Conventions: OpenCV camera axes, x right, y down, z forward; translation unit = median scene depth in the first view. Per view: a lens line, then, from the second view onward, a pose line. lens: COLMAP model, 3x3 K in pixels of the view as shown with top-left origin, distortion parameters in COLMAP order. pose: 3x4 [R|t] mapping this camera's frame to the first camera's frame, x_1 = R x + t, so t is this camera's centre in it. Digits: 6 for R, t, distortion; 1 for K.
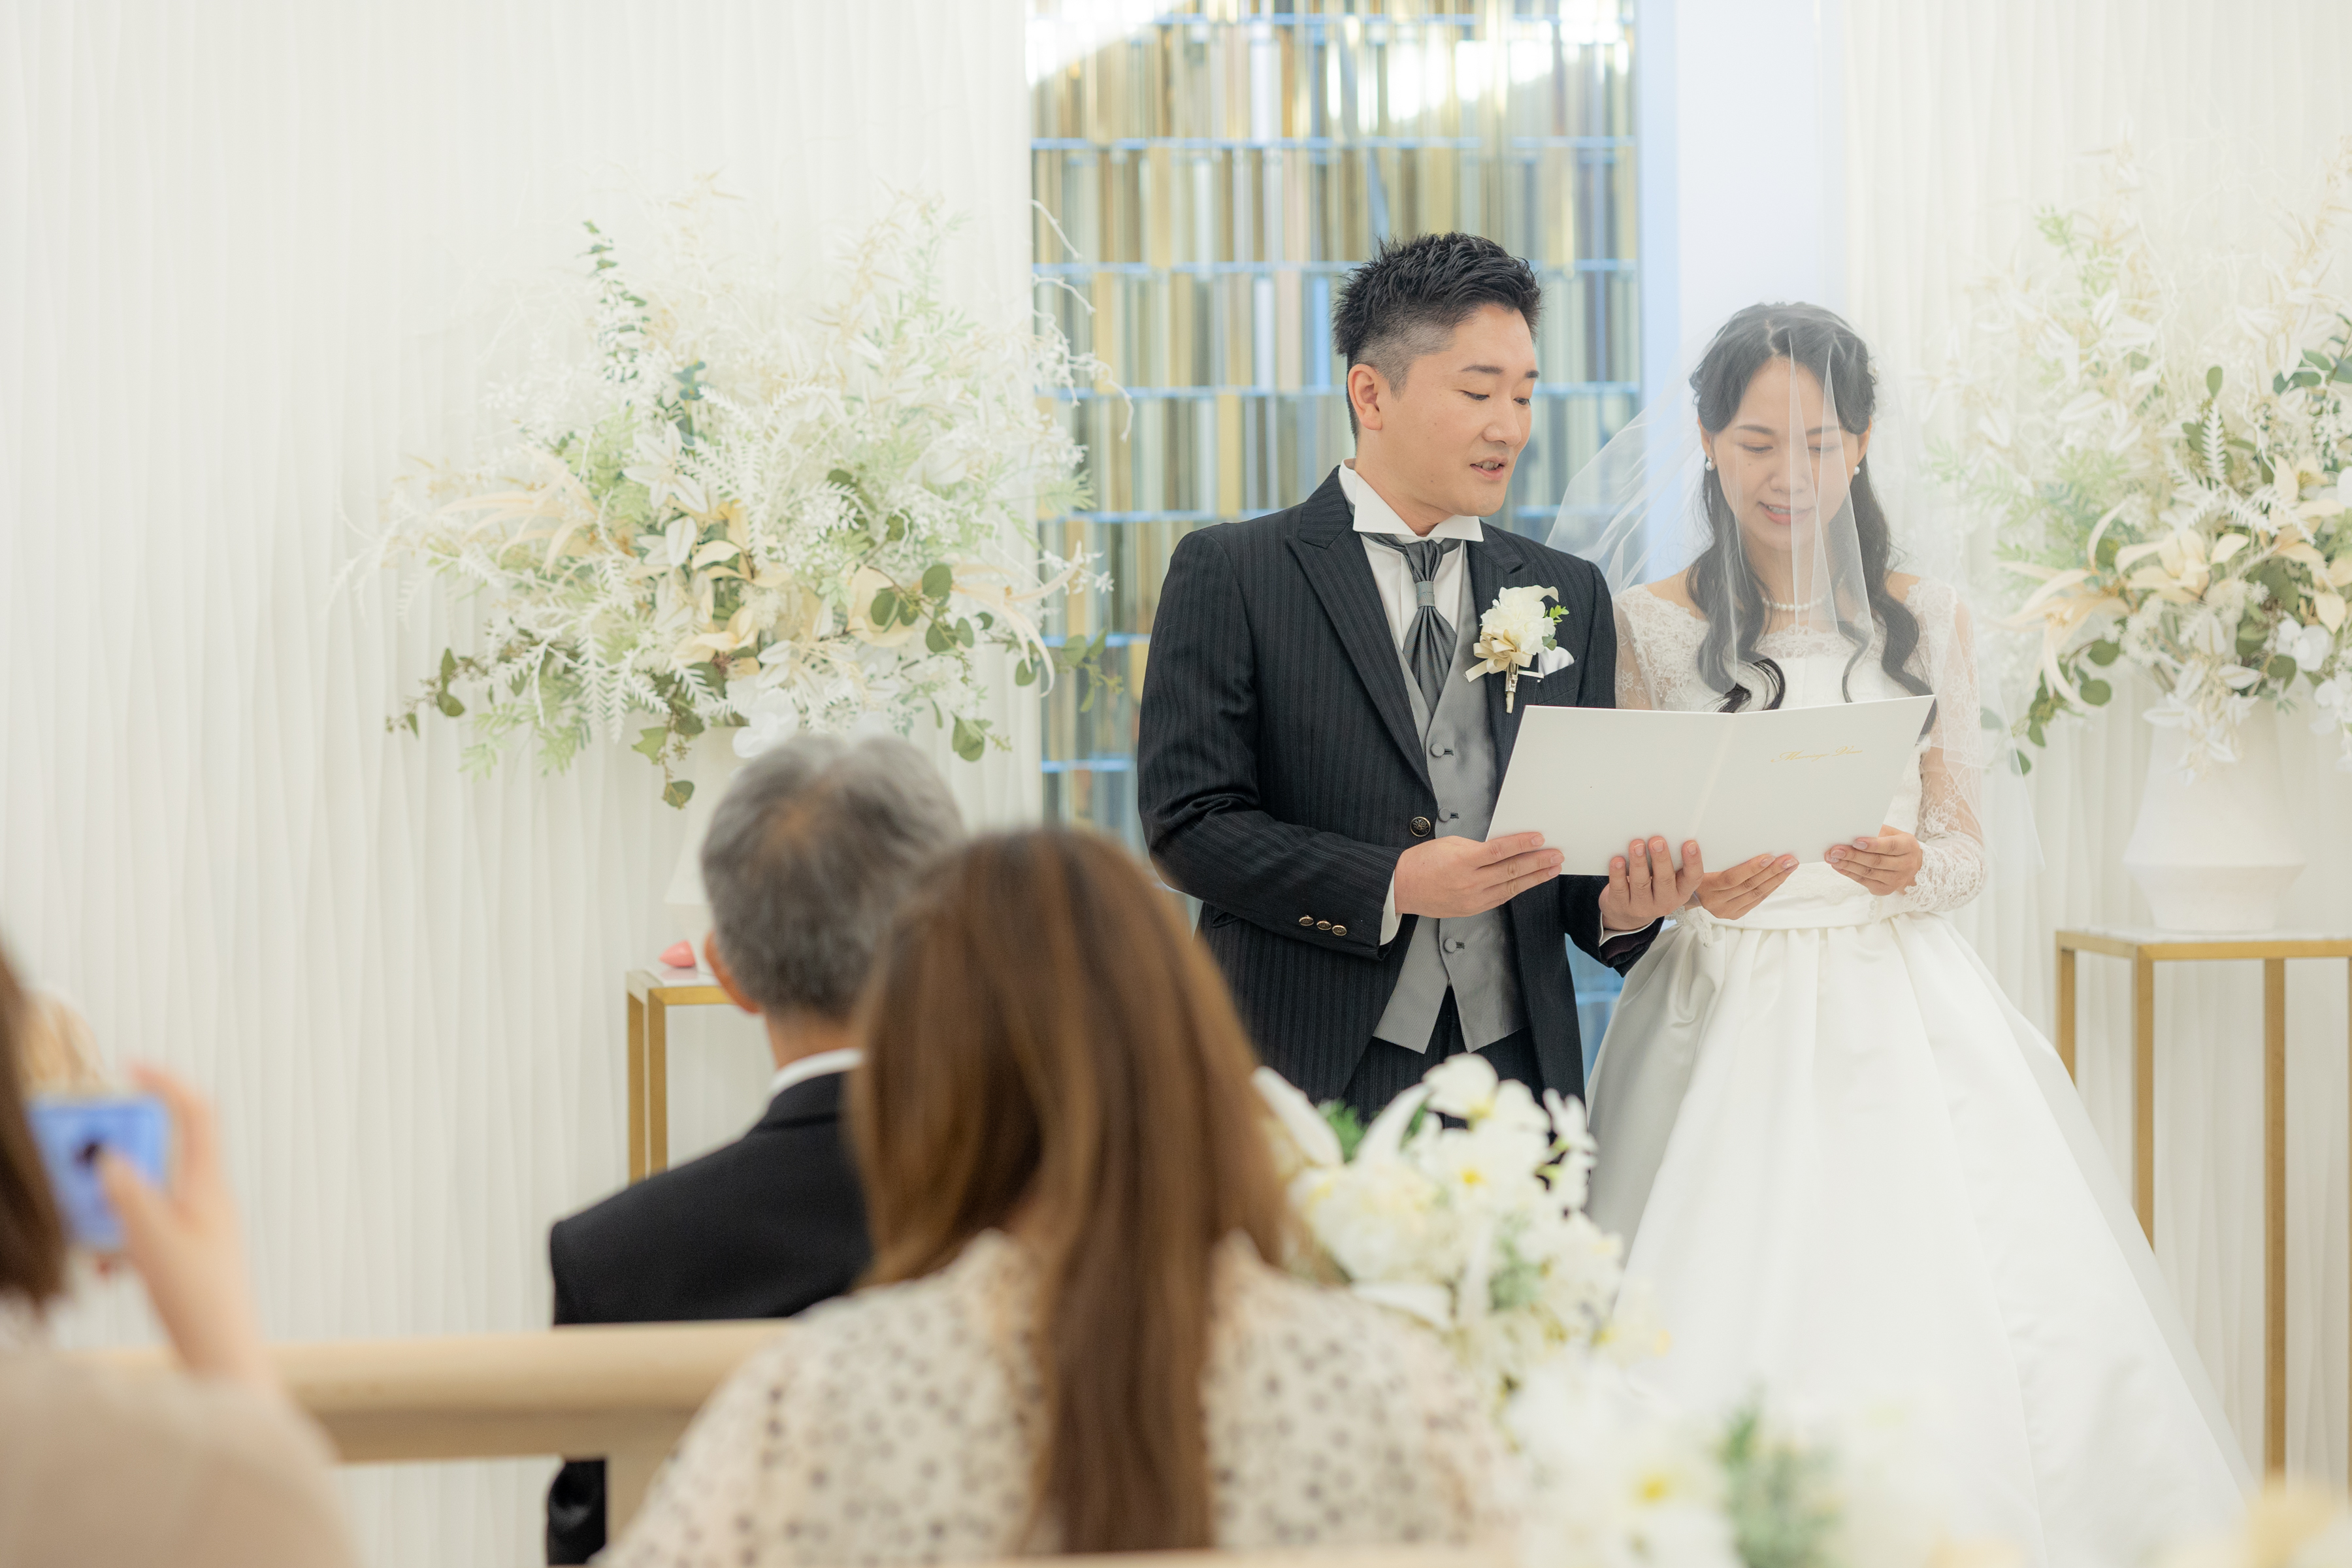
lens RADIAL K [[6152.4, 0, 1174.3], [0, 6152.4, 796.1], [0, 0, 1]] dist [-0.070376, 0.000000]
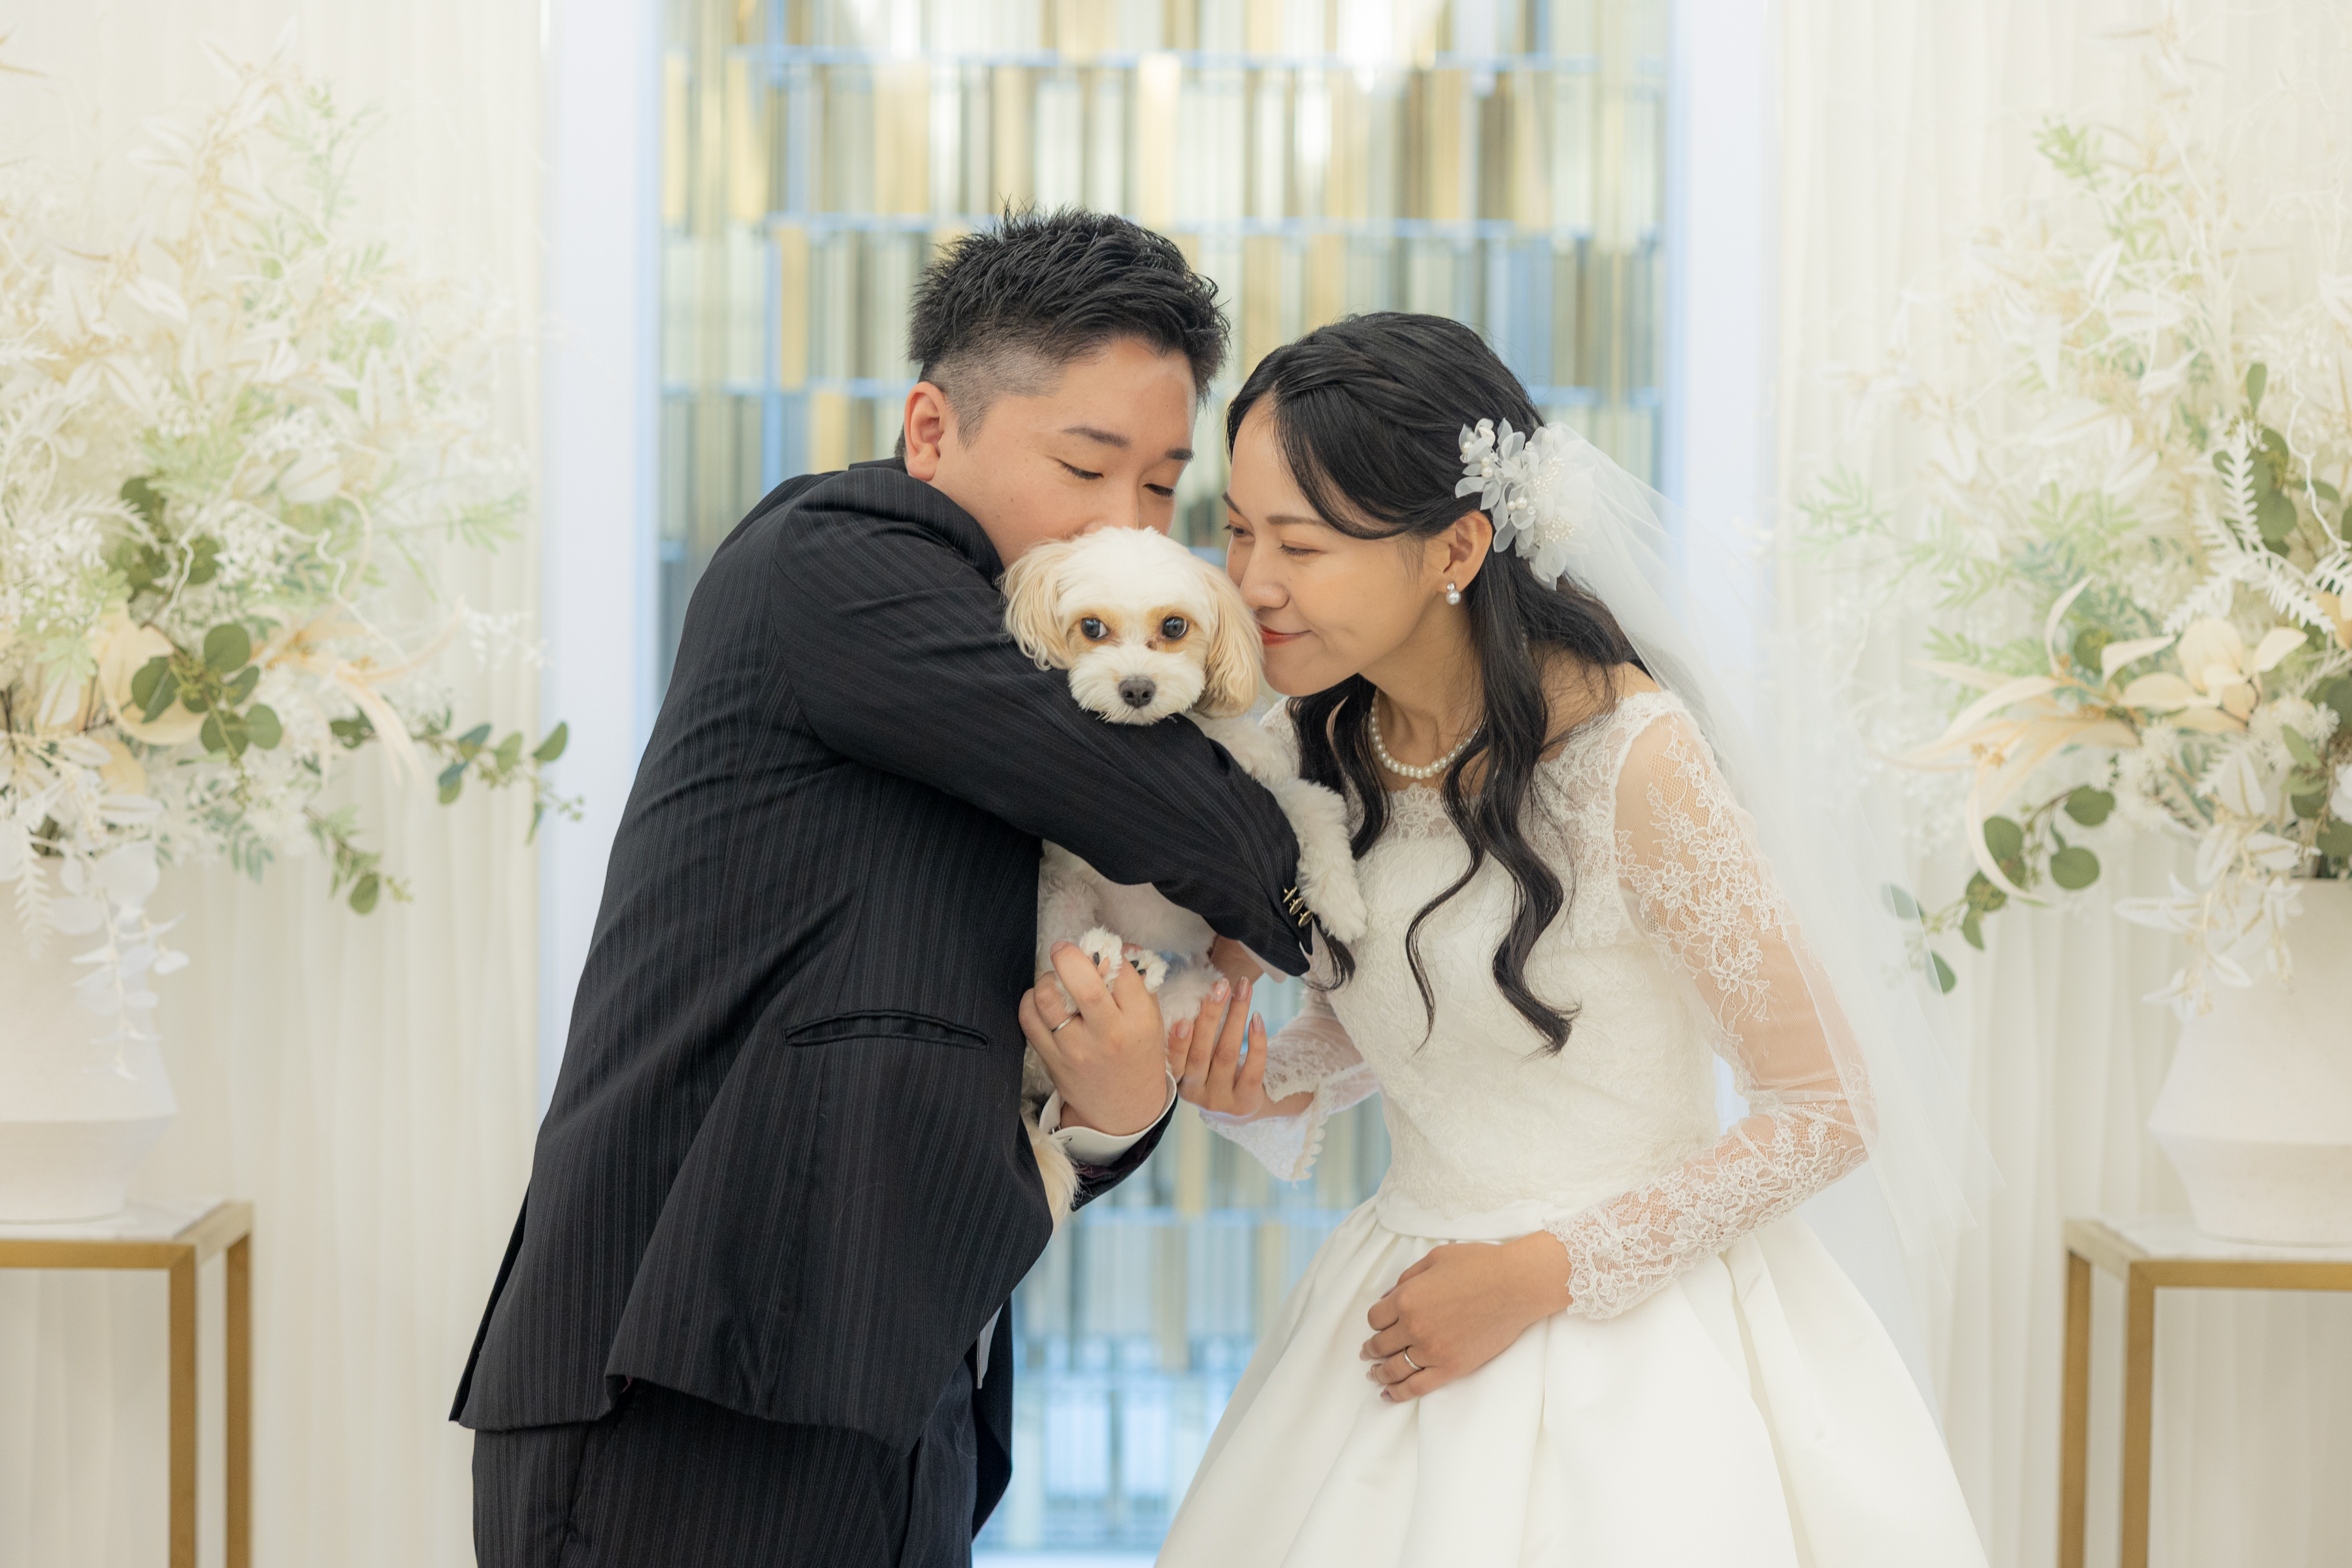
lens RADIAL K [[6152.4, 0, 1169.4], [0, 6152.4, 770.6], [0, 0, 1]] dist [-0.070376, 0.000000]
pose [[0.983354, 0.032449, -0.178780, 0.172461], [-0.033046, 0.999454, -0.000360, -0.023794], [0.178671, 0.006262, 0.983889, 0.349555]]
